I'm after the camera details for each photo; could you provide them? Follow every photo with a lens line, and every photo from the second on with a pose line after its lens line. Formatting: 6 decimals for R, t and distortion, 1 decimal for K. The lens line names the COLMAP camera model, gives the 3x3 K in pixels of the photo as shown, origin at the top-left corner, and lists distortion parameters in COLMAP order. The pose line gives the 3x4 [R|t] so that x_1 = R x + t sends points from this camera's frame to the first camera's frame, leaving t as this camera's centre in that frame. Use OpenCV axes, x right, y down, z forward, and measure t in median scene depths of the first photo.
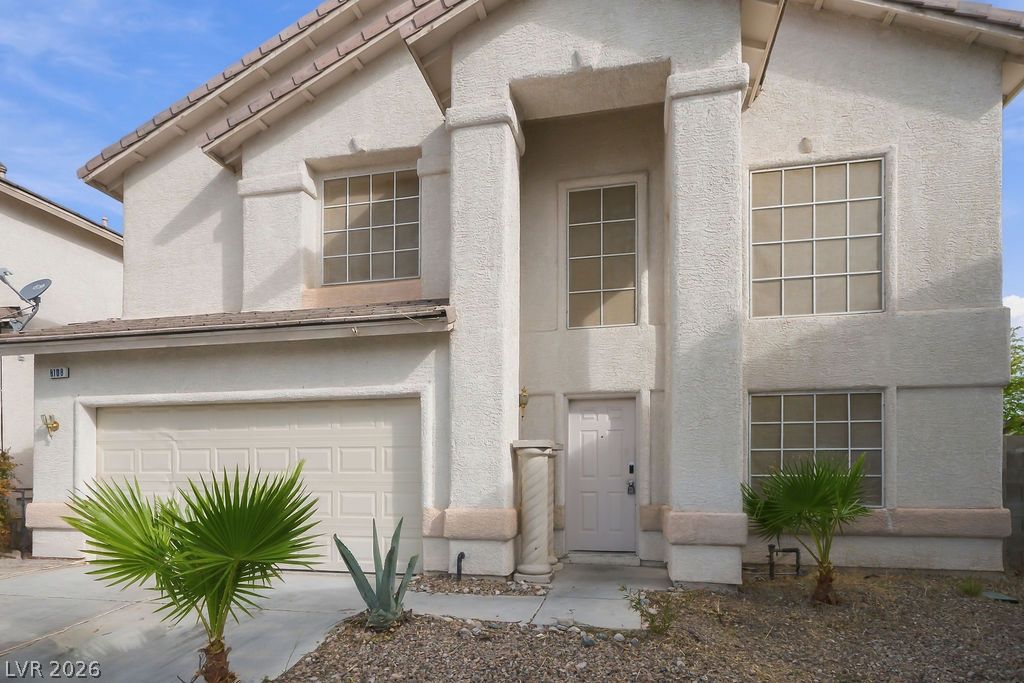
lens RADIAL K [[561.5, 0, 512.3], [0, 561.5, 402.0], [0, 0, 1]] dist [0.001724, 0.000162]
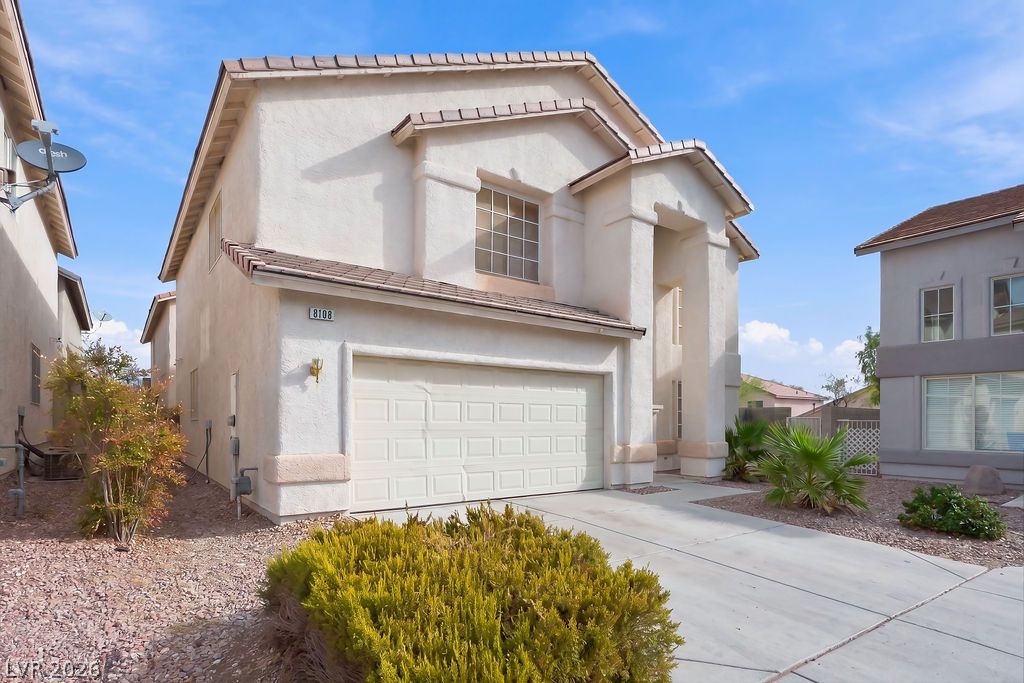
lens RADIAL K [[530.6, 0, 512.0], [0, 530.6, 341.5], [0, 0, 1]] dist [-0.000241, -0.000003]
pose [[0.660400, 0.117847, 0.741609, -1.193617], [-0.099355, 0.992639, -0.069262, 0.022159], [-0.744312, -0.027943, 0.667247, 0.163508]]
